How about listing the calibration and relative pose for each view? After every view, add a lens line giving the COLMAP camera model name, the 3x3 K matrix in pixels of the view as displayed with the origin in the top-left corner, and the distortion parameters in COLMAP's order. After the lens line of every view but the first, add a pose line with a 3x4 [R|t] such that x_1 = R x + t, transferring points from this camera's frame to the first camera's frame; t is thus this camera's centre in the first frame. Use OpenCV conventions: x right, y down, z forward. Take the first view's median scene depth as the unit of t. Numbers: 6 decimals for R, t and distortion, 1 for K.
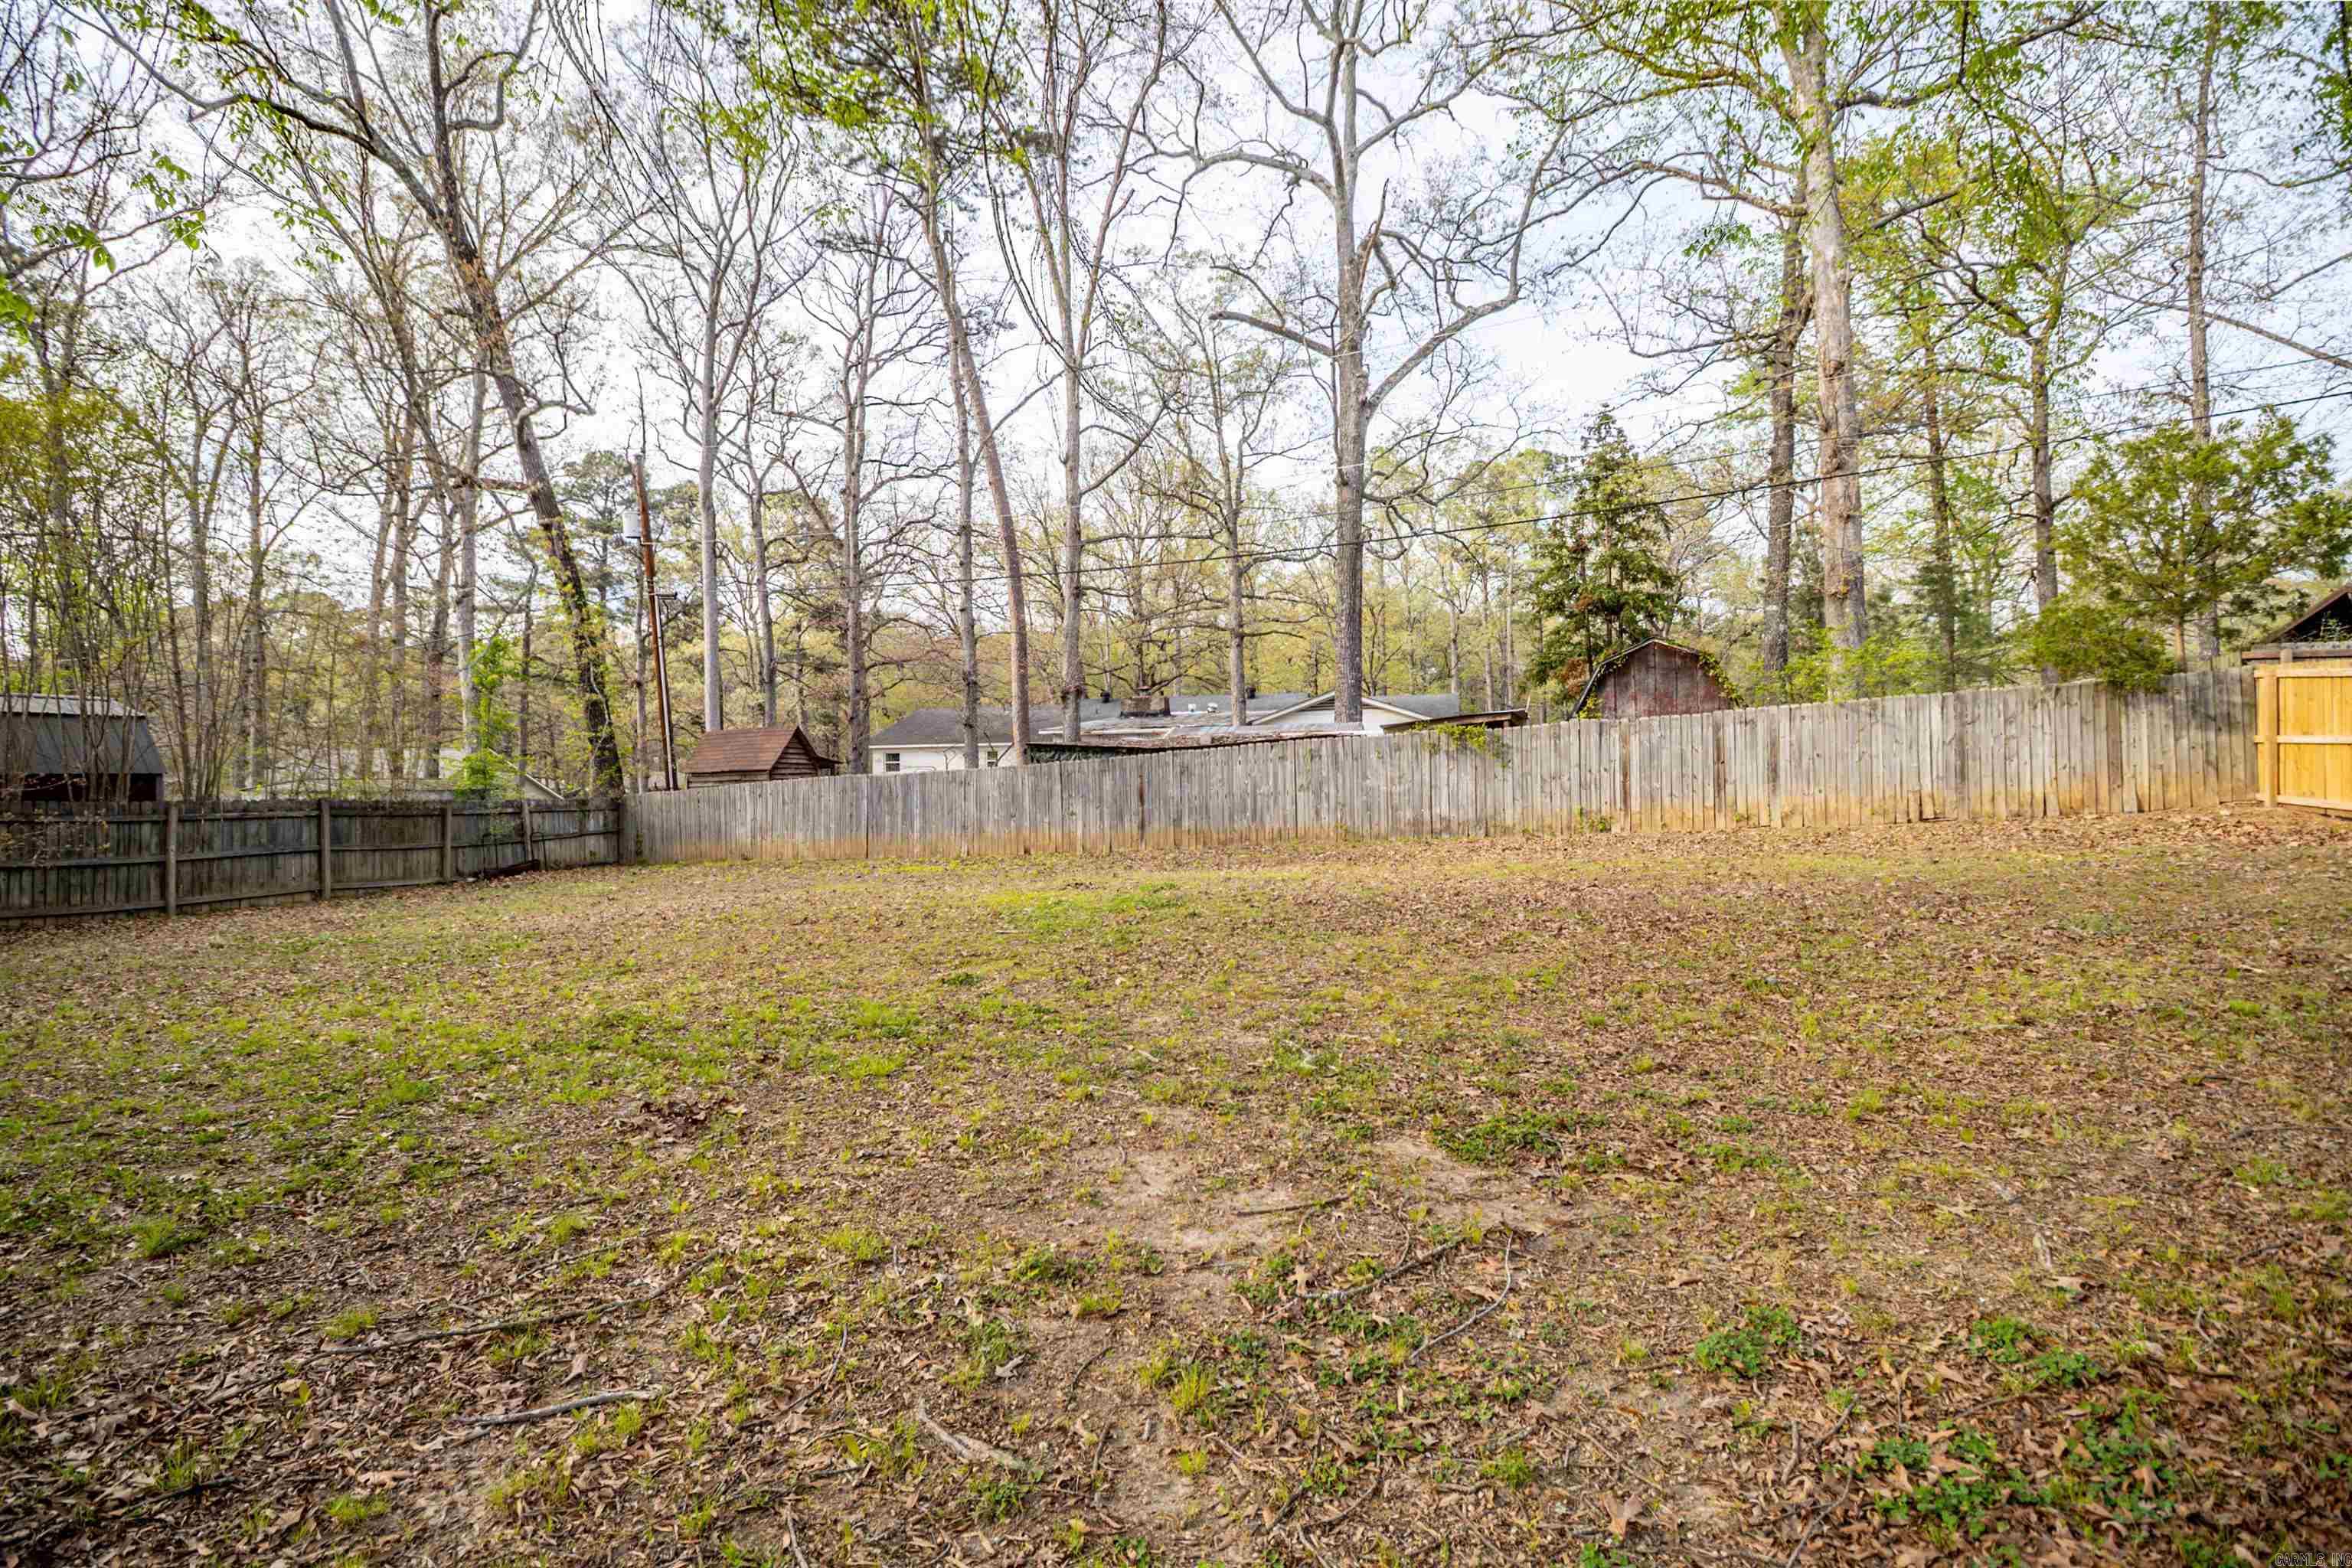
lens RADIAL K [[1069.6, 0, 1176.0], [0, 1069.6, 784.0], [0, 0, 1]] dist [-0.011935, 0.000235]
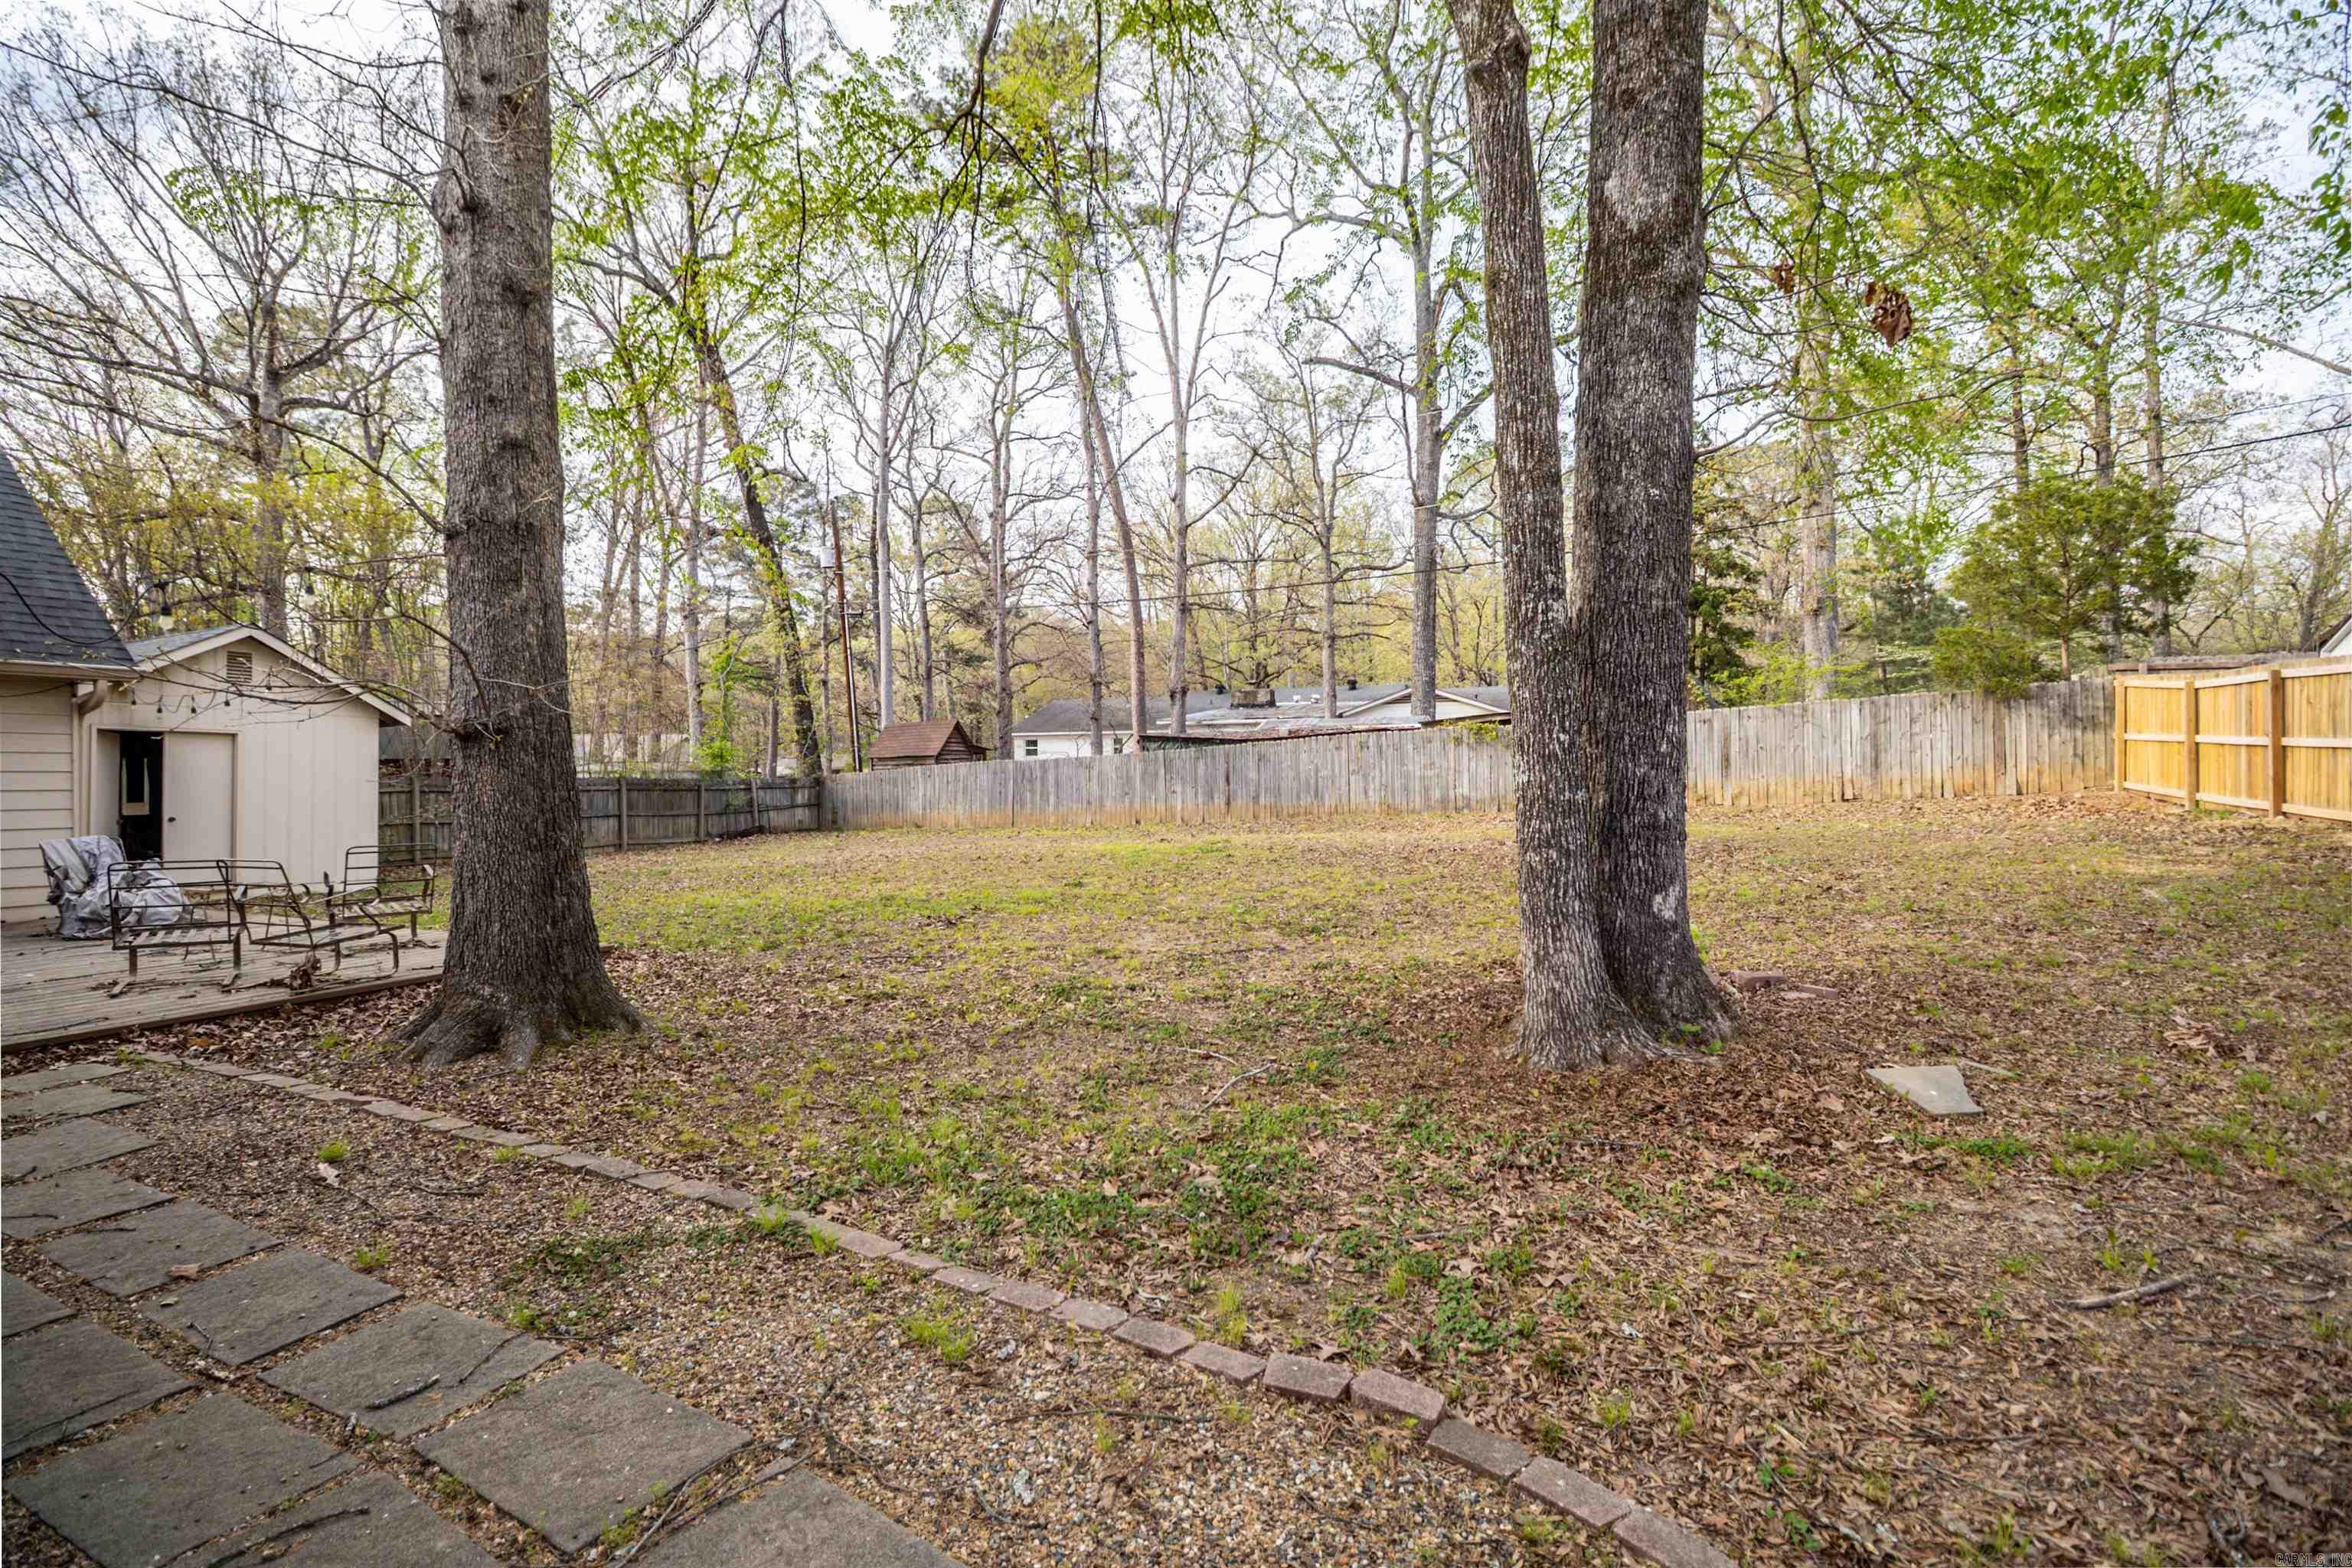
lens RADIAL K [[1079.0, 0, 1169.3], [0, 1079.0, 761.5], [0, 0, 1]] dist [0.005839, -0.000019]
pose [[0.991560, 0.003118, -0.129611, 0.042992], [-0.003783, 0.999981, -0.004878, -0.001214], [0.129594, 0.005327, 0.991553, -0.175620]]
